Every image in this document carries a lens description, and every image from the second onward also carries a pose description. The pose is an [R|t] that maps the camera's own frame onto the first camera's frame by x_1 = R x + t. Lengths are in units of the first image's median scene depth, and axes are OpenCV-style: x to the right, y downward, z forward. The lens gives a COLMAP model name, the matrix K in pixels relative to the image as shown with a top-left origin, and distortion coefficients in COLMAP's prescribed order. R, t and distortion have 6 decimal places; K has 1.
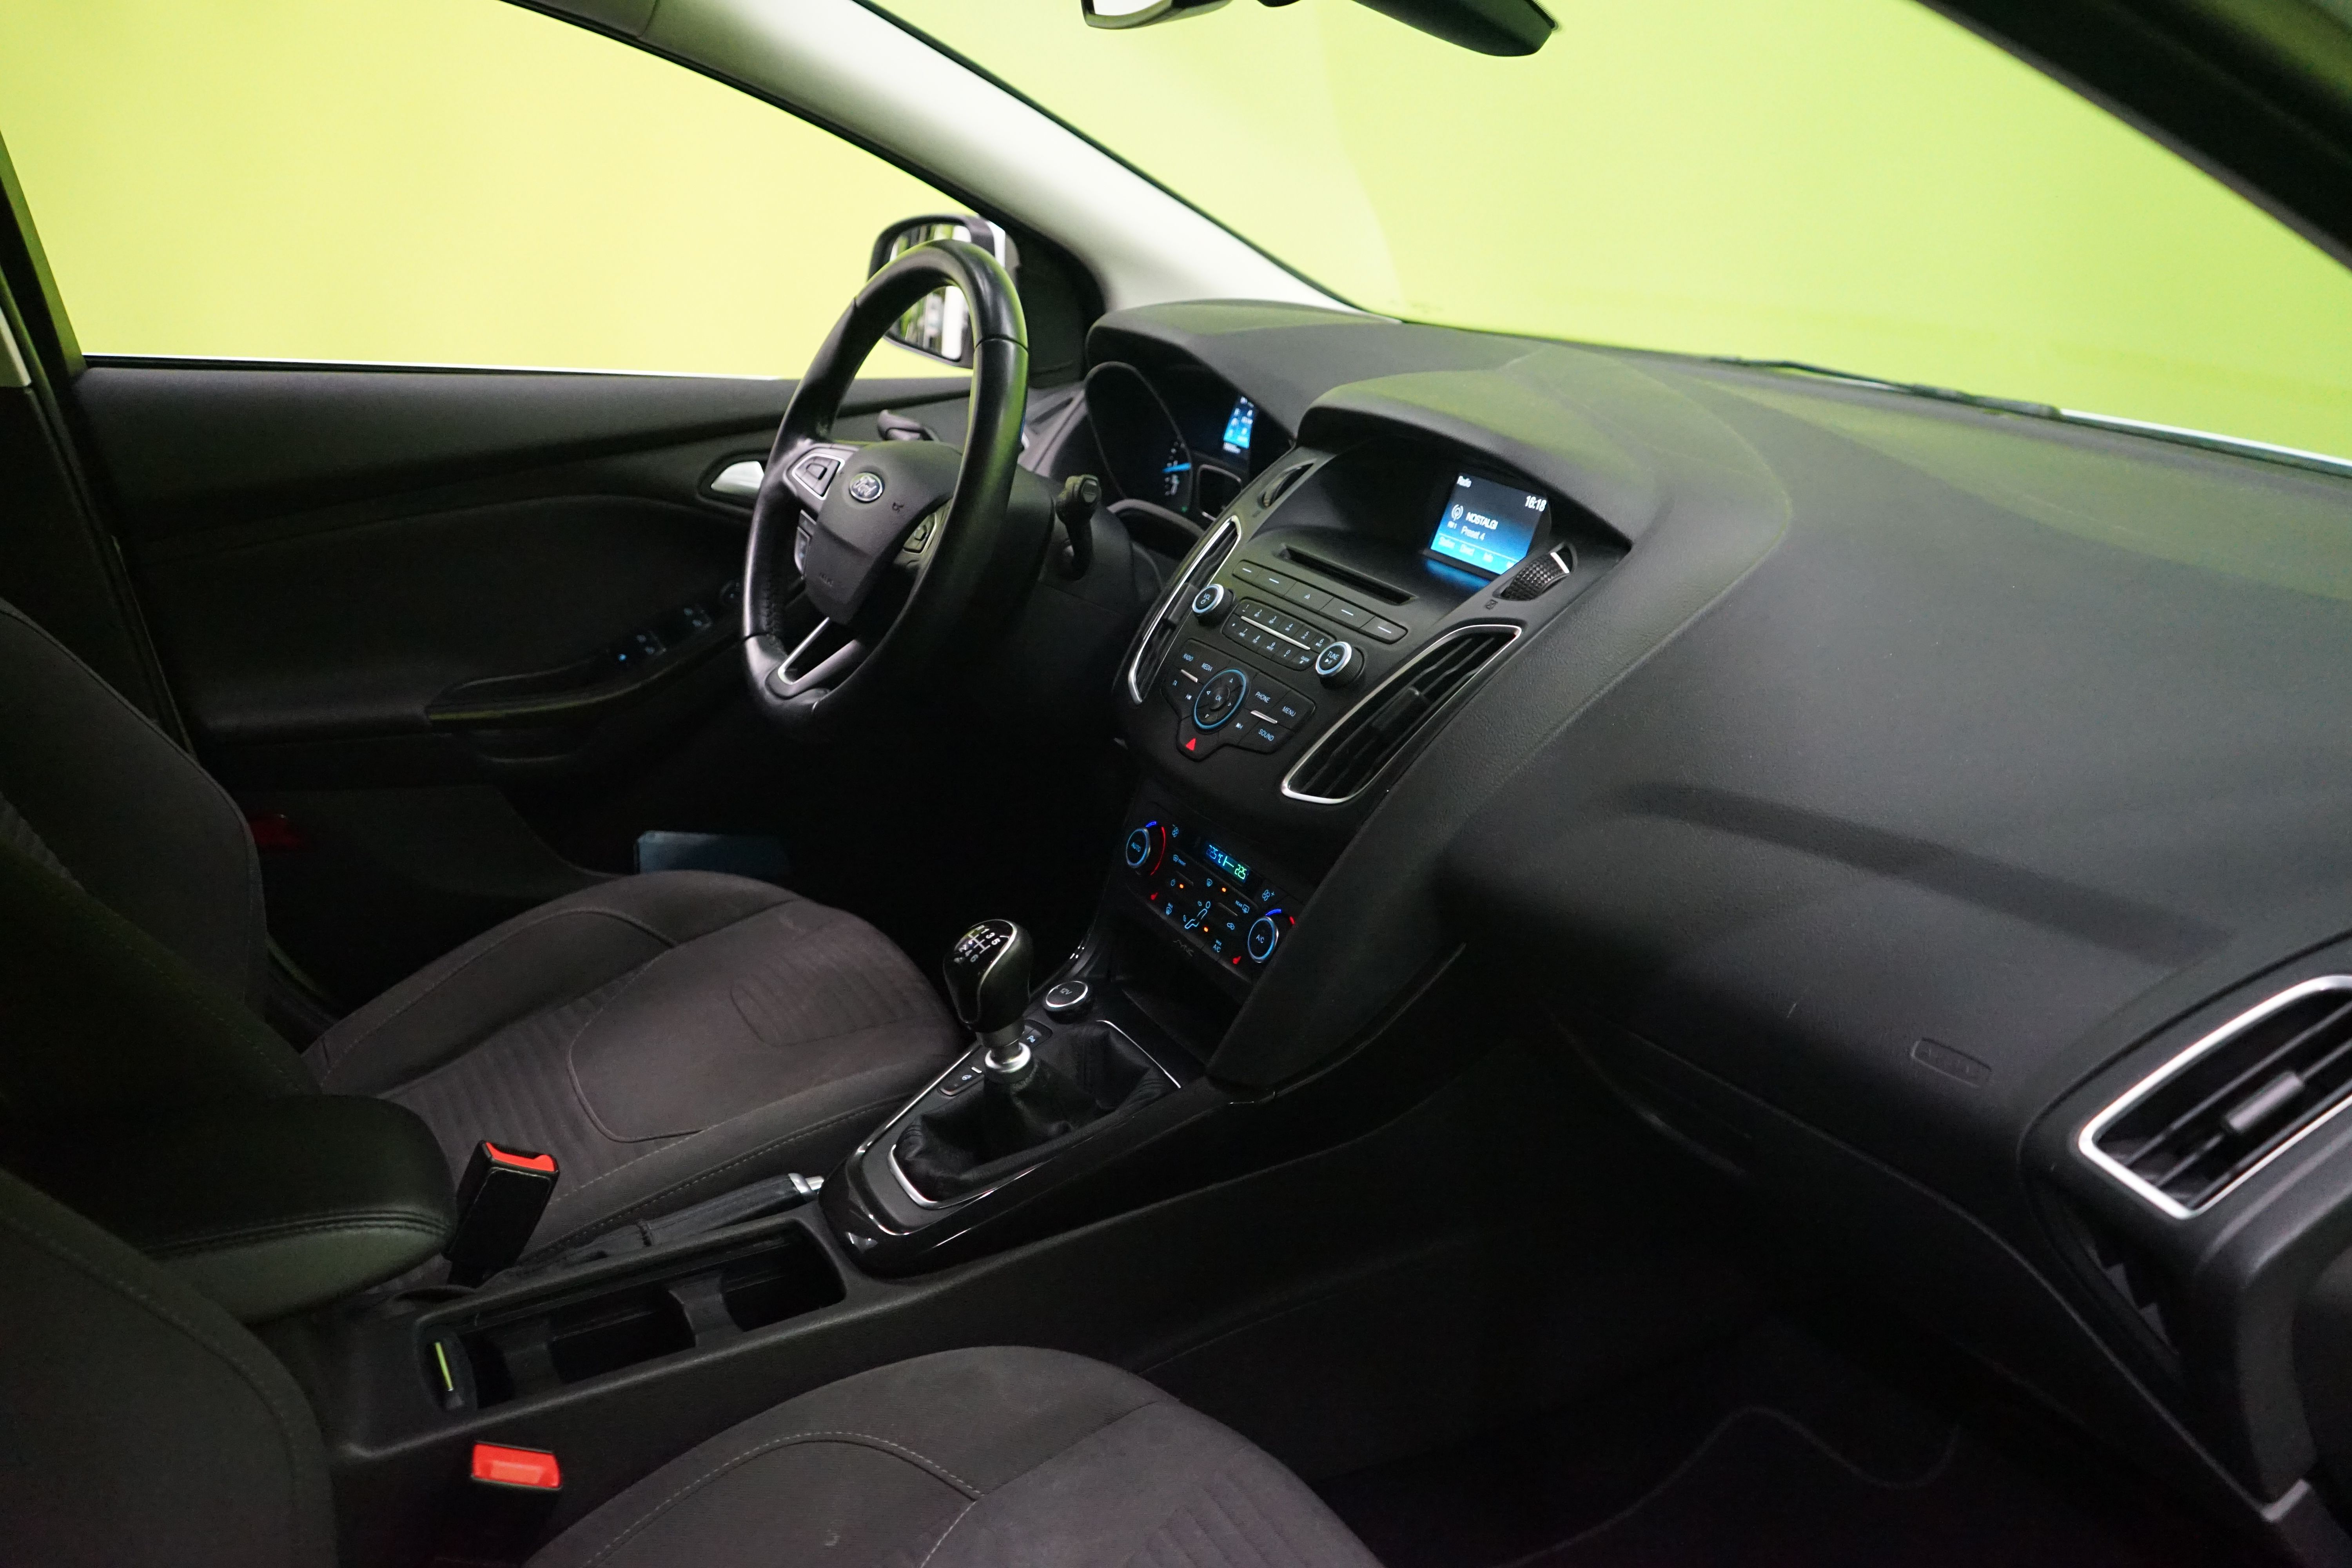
lens RADIAL K [[1911.1, 0, 1177.3], [0, 1911.1, 783.4], [0, 0, 1]] dist [-0.010701, -0.004355]
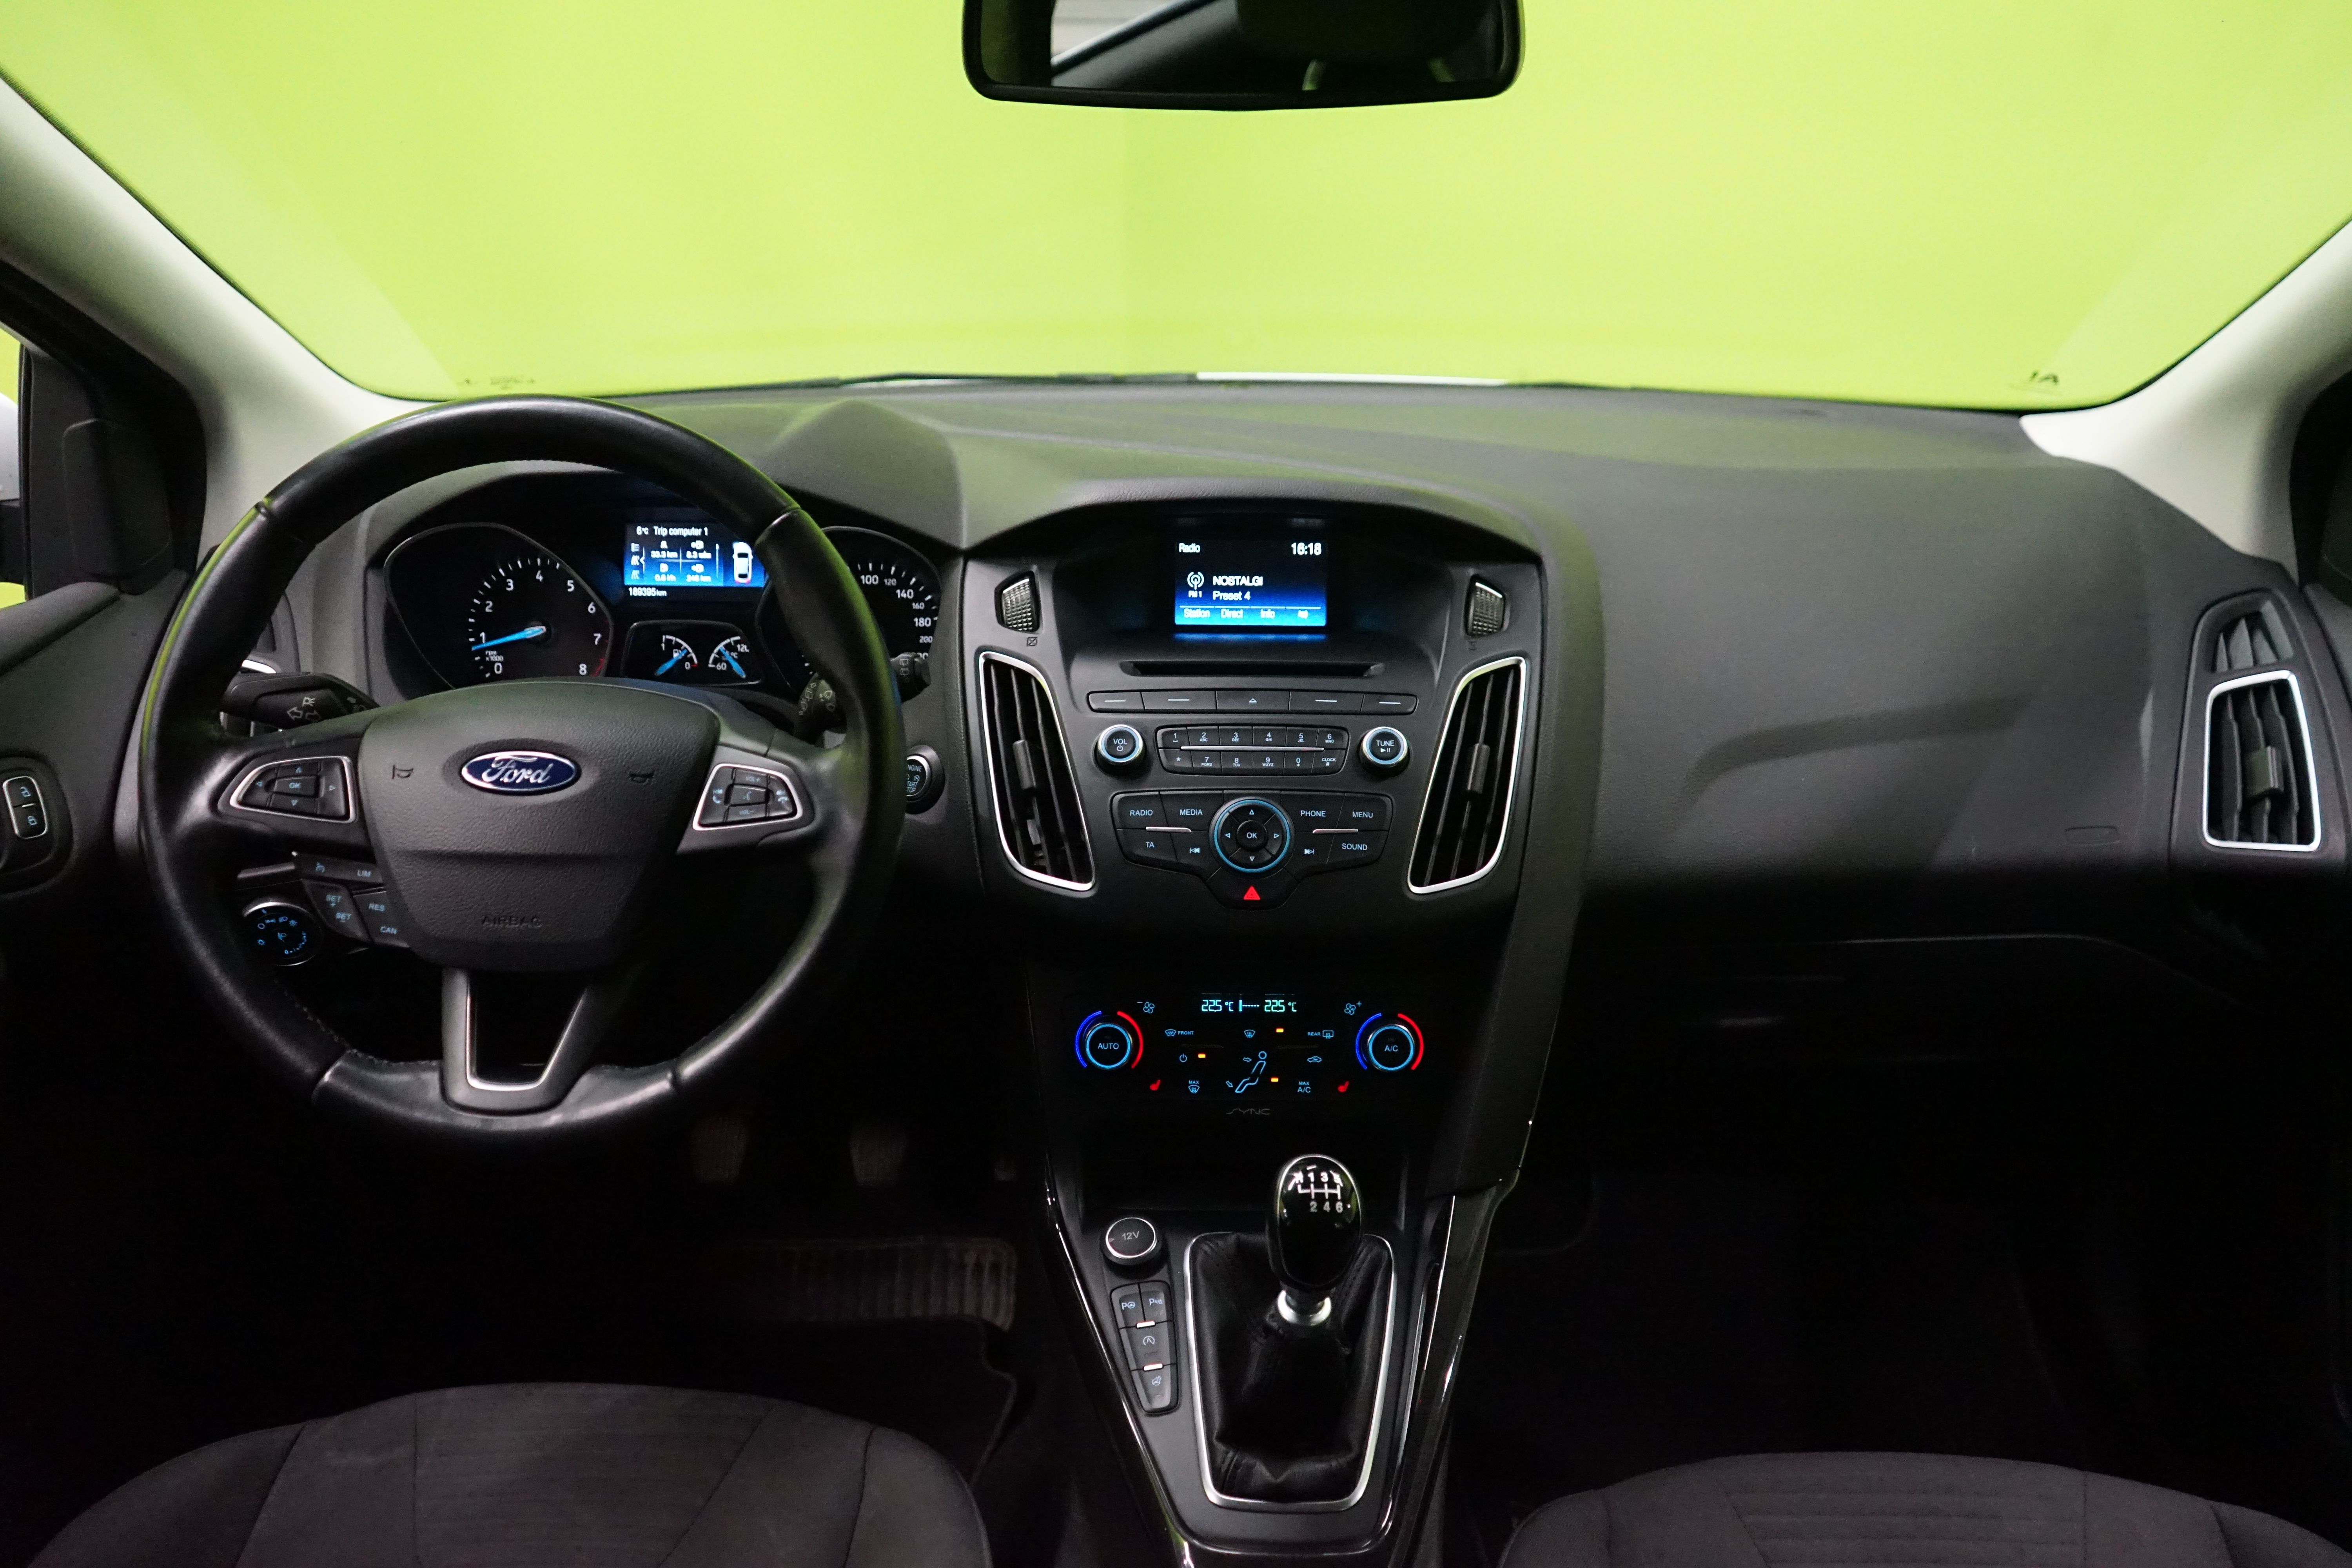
lens RADIAL K [[1911.1, 0, 1176.9], [0, 1911.1, 784.5], [0, 0, 1]] dist [-0.010701, -0.004355]
pose [[0.488092, -0.335516, 0.805727, -0.675846], [0.307119, 0.930142, 0.201278, -0.245573], [-0.816973, 0.149212, 0.557038, 0.492454]]
